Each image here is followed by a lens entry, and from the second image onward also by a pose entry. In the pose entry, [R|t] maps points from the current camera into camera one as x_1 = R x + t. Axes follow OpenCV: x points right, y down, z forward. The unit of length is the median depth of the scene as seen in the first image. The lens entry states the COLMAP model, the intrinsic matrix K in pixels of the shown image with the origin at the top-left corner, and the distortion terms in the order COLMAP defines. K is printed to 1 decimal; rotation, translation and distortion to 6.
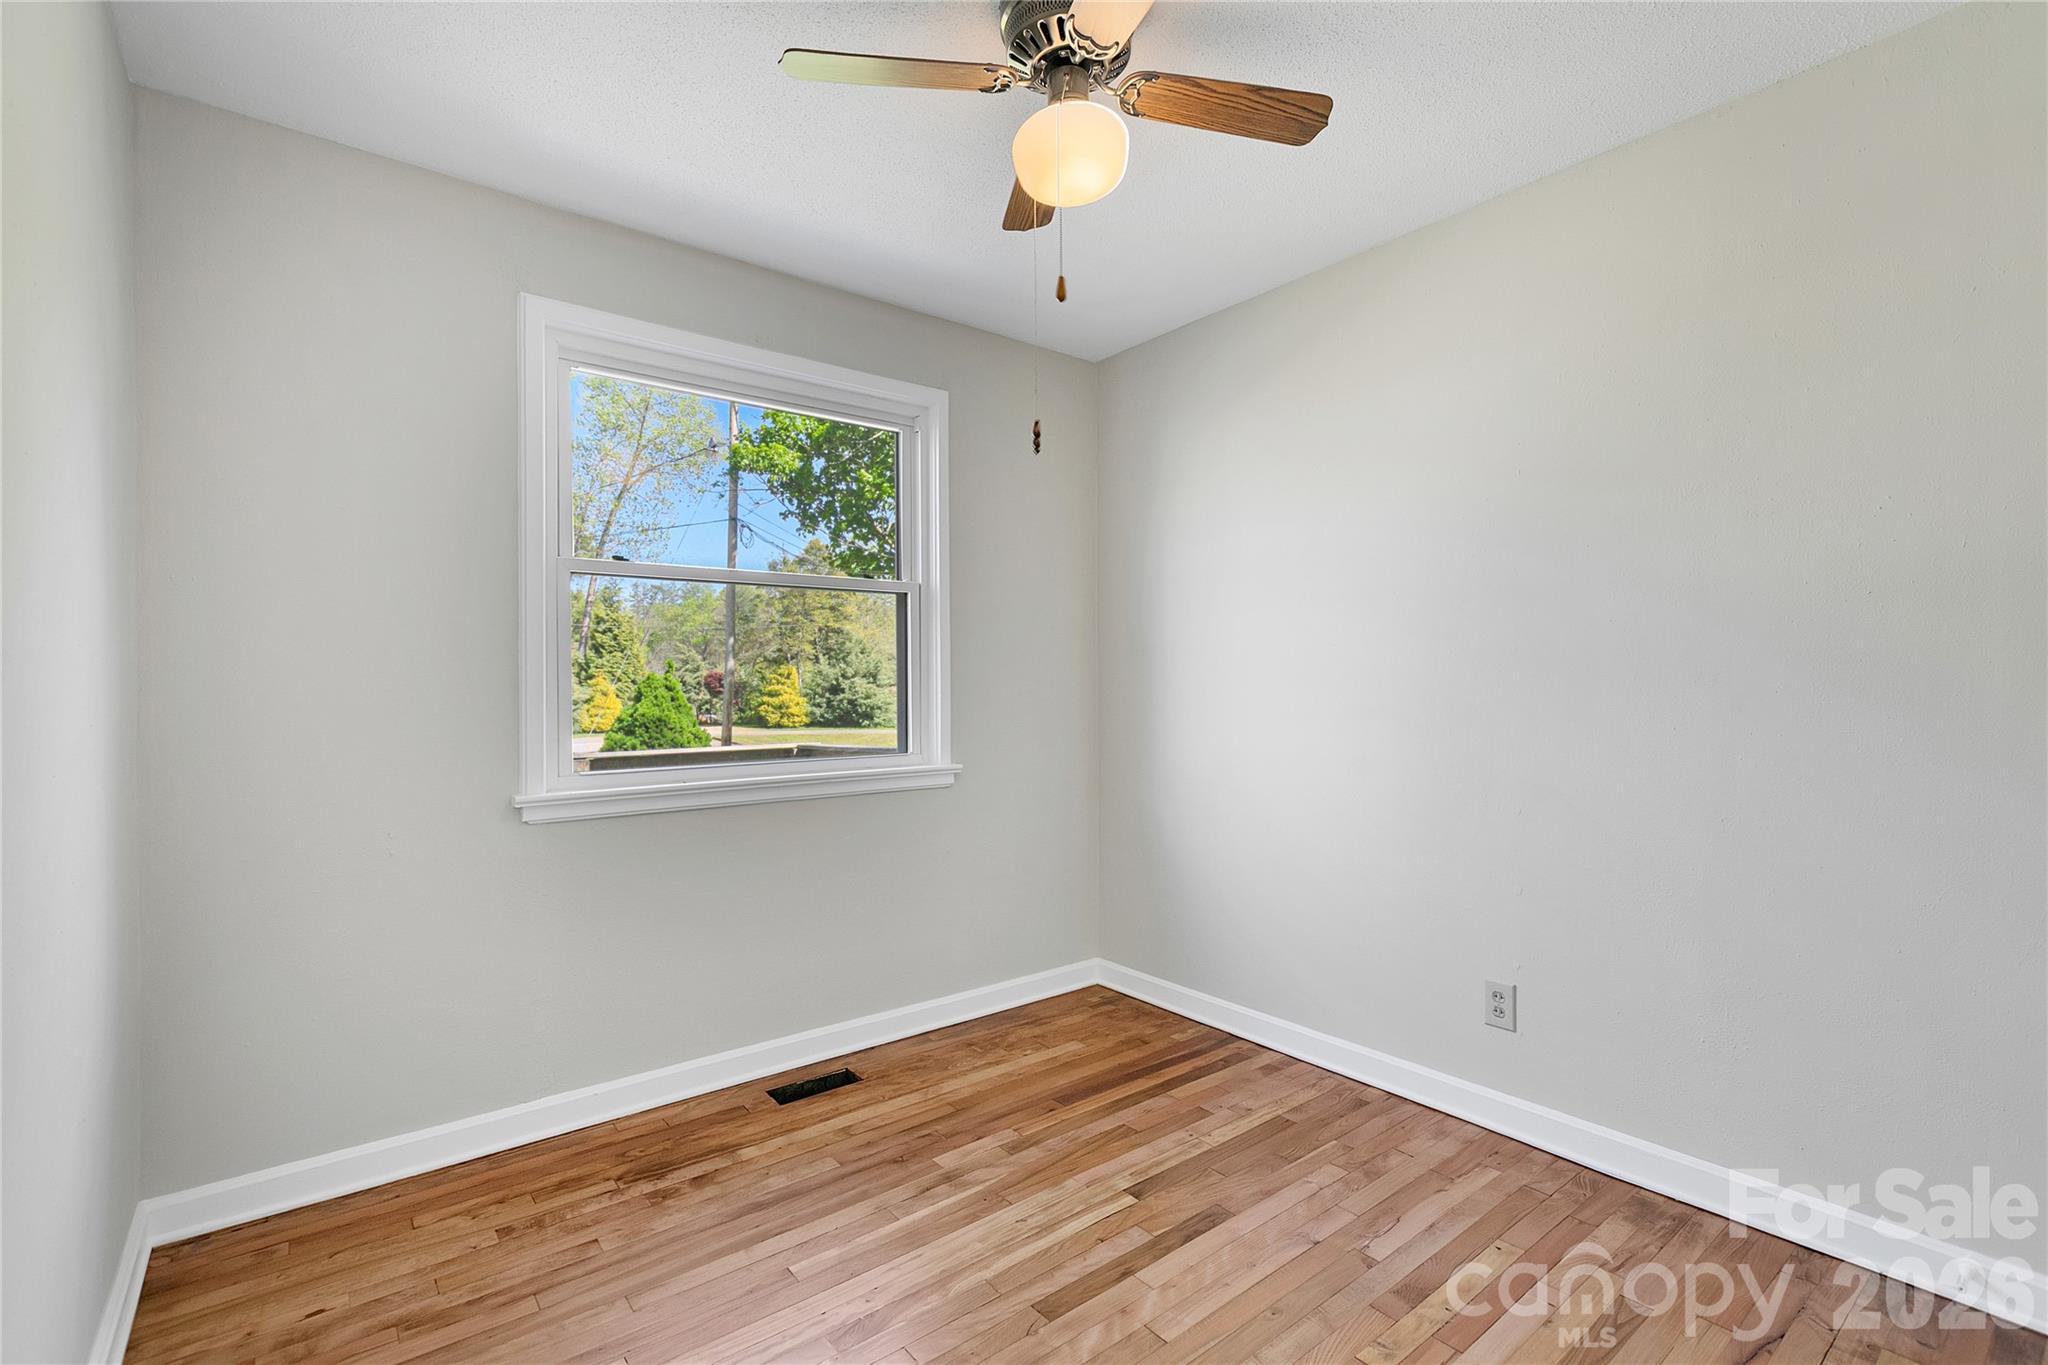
lens RADIAL K [[913.2, 0, 1036.5], [0, 913.2, 683.5], [0, 0, 1]] dist [-0.000365, -0.004054]
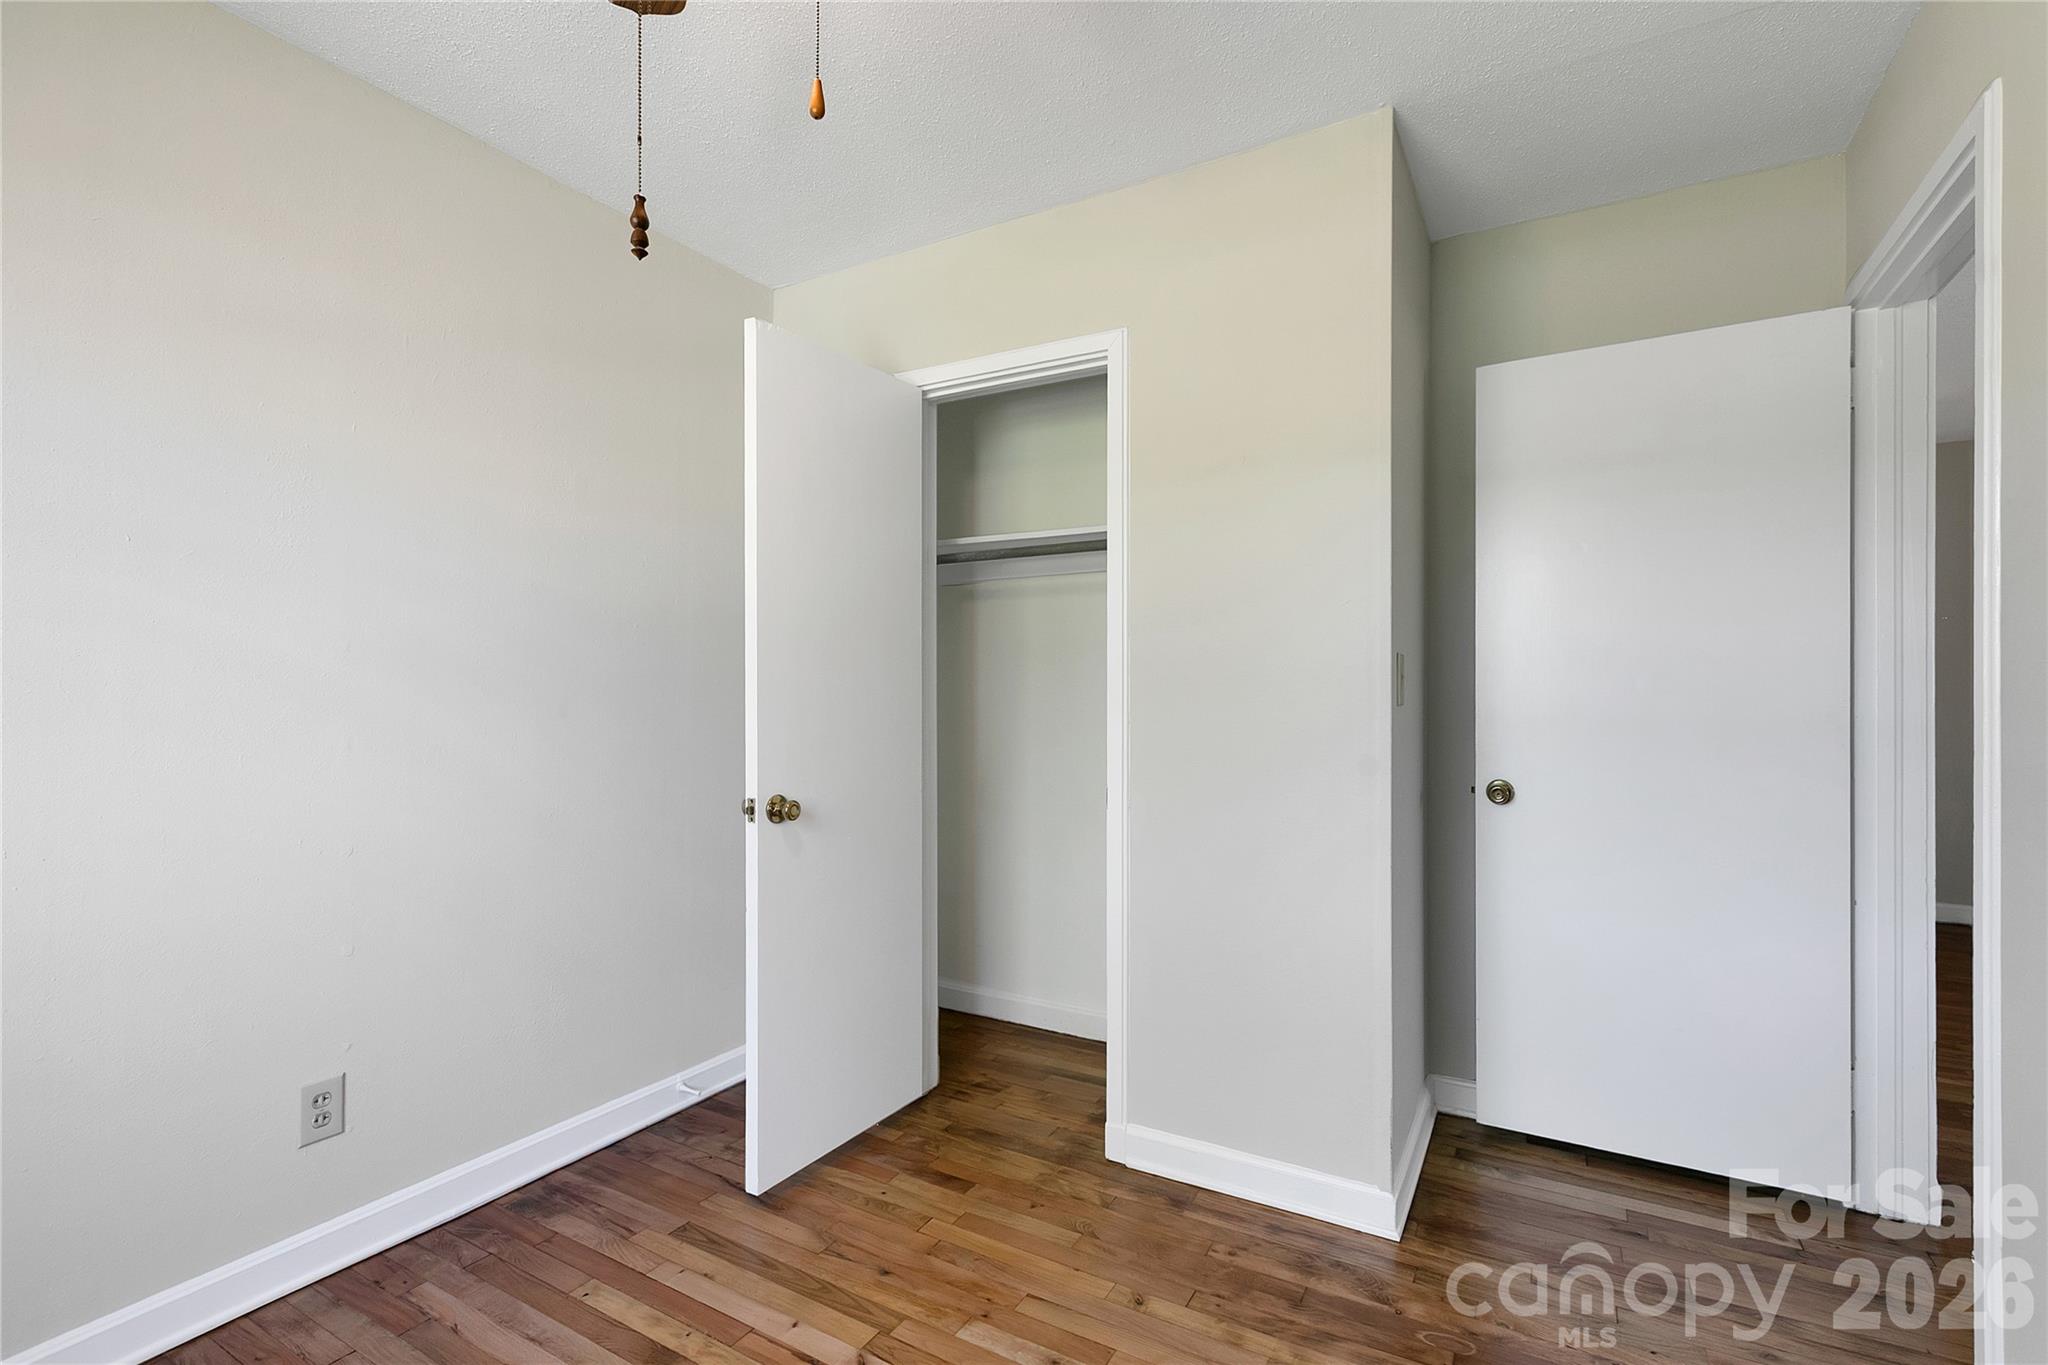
lens RADIAL K [[913.2, 0, 1036.5], [0, 913.2, 683.5], [0, 0, 1]] dist [-0.000365, -0.004054]
pose [[-0.358787, 0.015525, 0.933290, -0.490892], [-0.002587, 0.999841, -0.017627, 0.006781], [-0.933416, -0.008739, -0.358690, 0.823790]]
